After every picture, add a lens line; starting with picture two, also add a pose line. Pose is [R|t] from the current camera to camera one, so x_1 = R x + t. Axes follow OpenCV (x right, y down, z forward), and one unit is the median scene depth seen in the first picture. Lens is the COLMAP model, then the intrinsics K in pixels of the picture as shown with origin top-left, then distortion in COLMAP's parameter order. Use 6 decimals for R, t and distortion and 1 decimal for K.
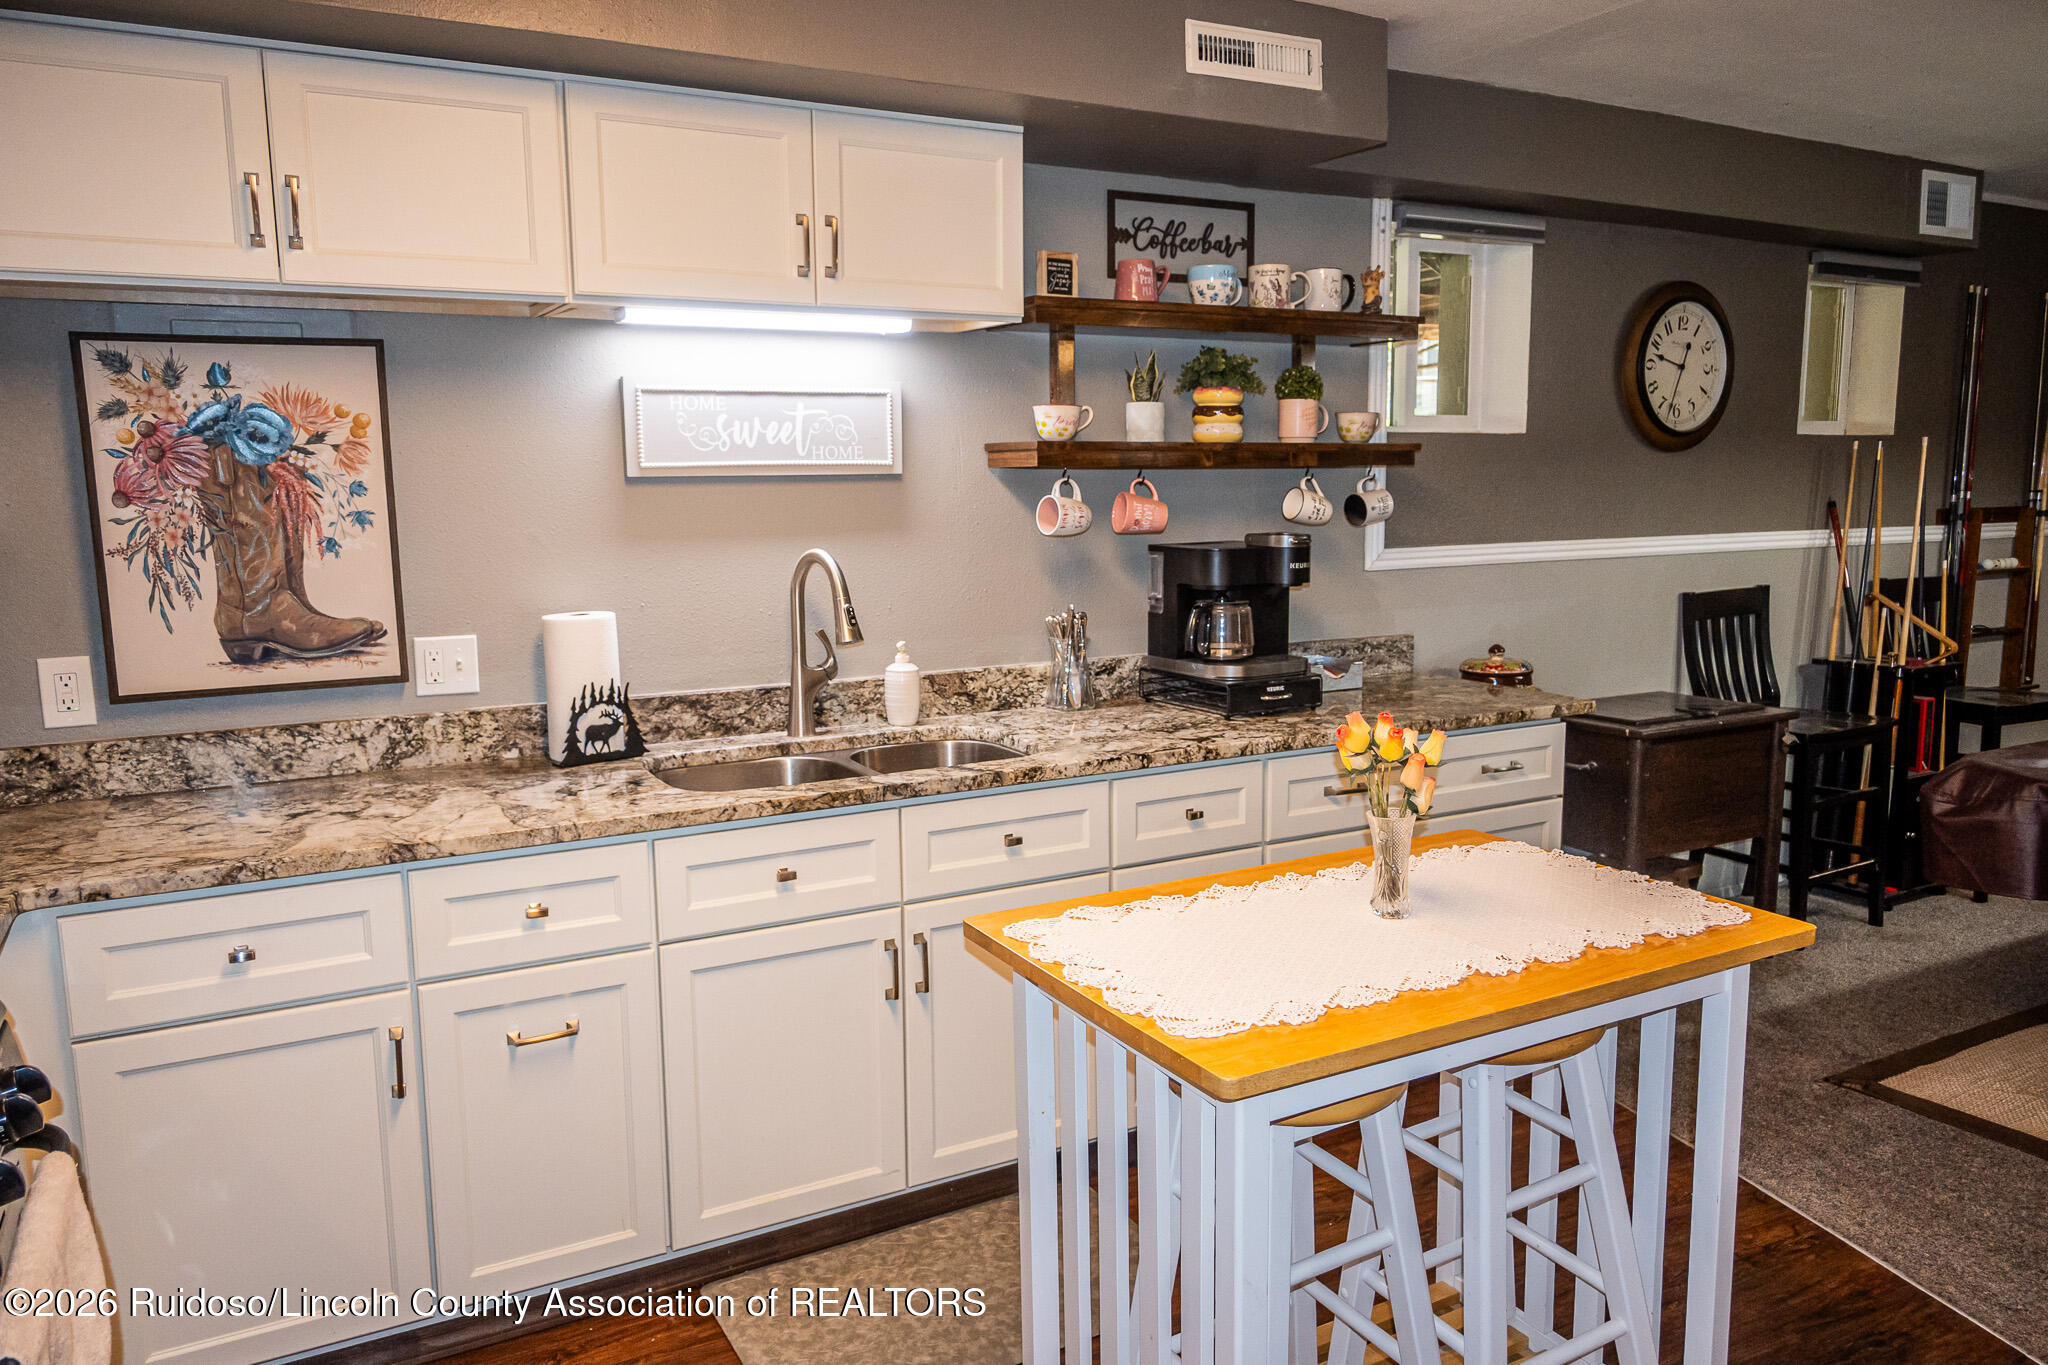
lens RADIAL K [[1431.5, 0, 1024.0], [0, 1431.5, 682.5], [0, 0, 1]] dist [-0.004846, -0.001525]
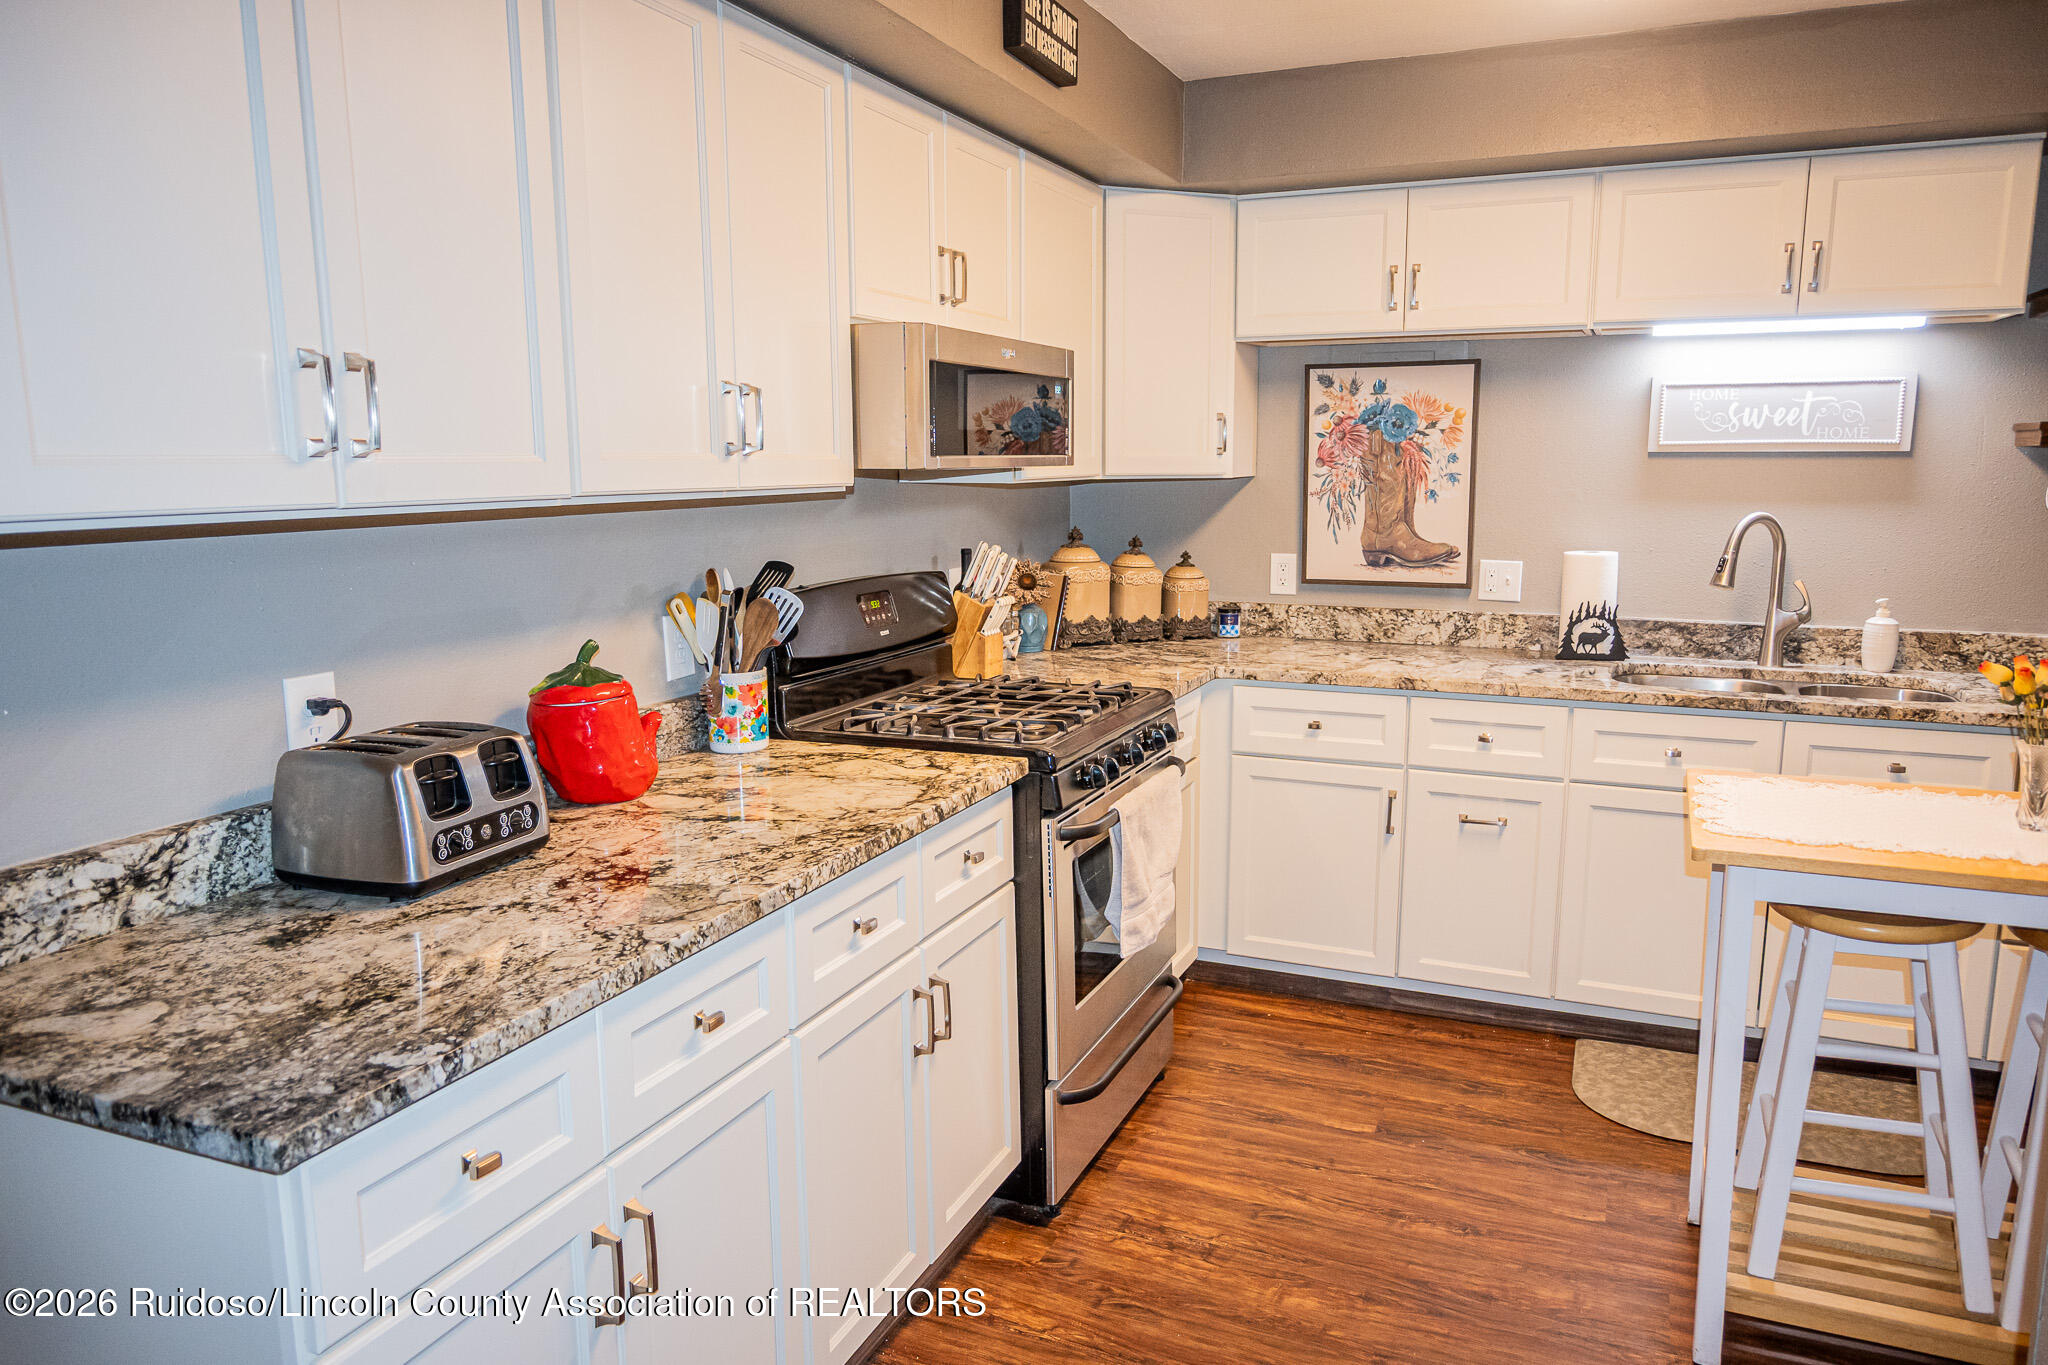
lens RADIAL K [[1396.9, 0, 1031.2], [0, 1396.9, 683.4], [0, 0, 1]] dist [-0.006605, 0.001740]
pose [[0.615273, 0.138576, -0.776038, 0.410828], [-0.116350, 0.989610, 0.084466, 0.026424], [0.779680, 0.038322, 0.625004, -0.249869]]
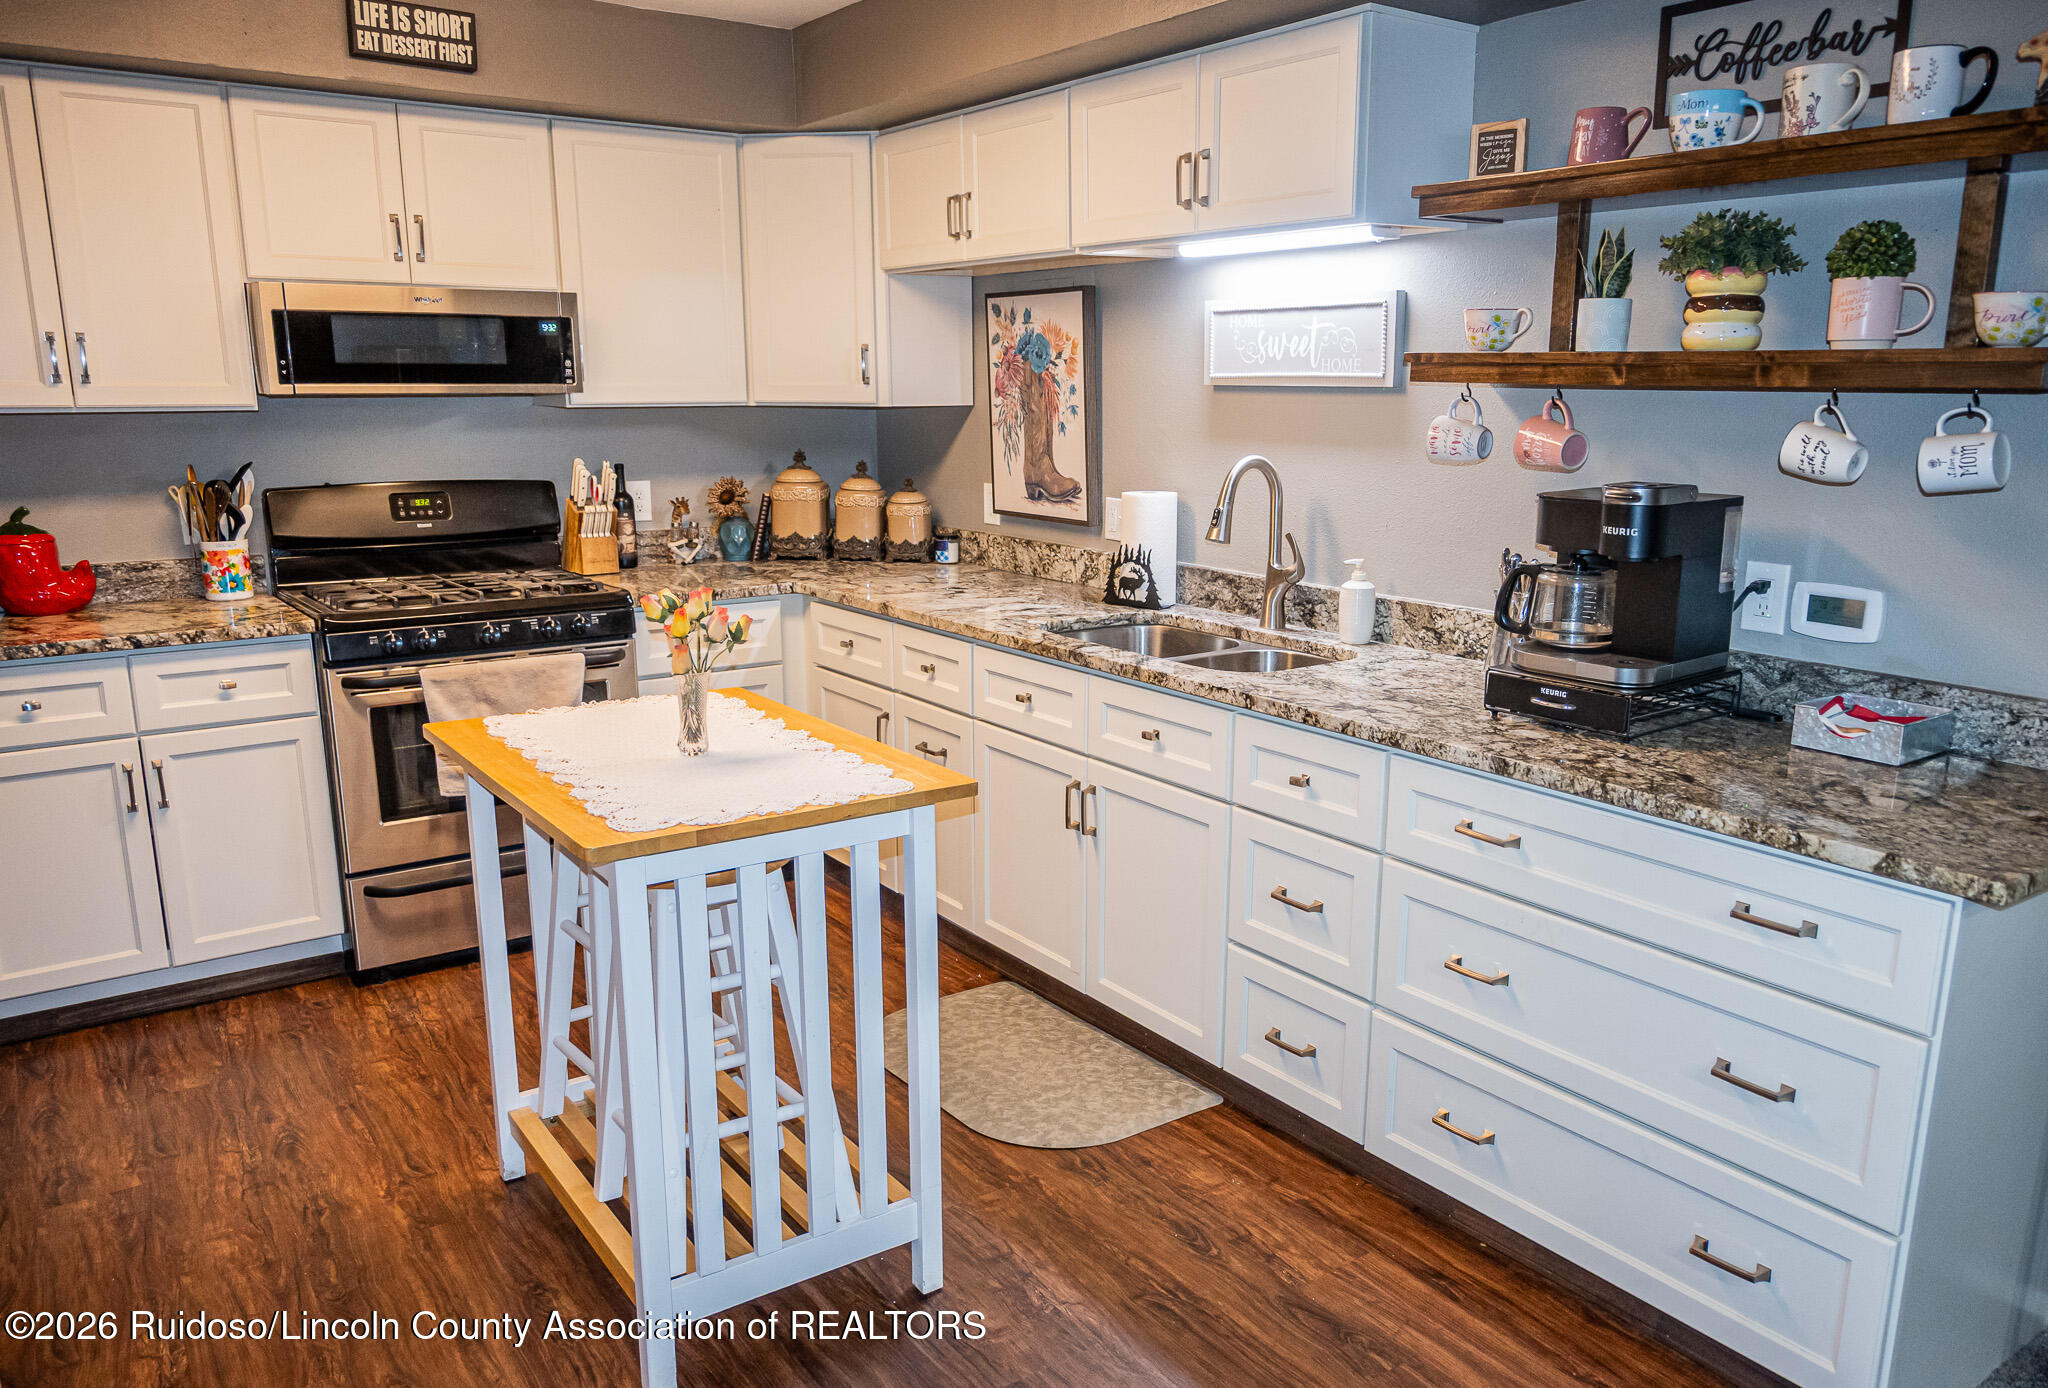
lens RADIAL K [[1484.7, 0, 1066.1], [0, 1484.7, 718.0], [0, 0, 1]] dist [-0.004061, 0.002735]
pose [[0.134931, 0.235313, -0.962508, 1.004437], [-0.145973, 0.965513, 0.215584, -0.127150], [0.980044, 0.111412, 0.164627, 0.719147]]
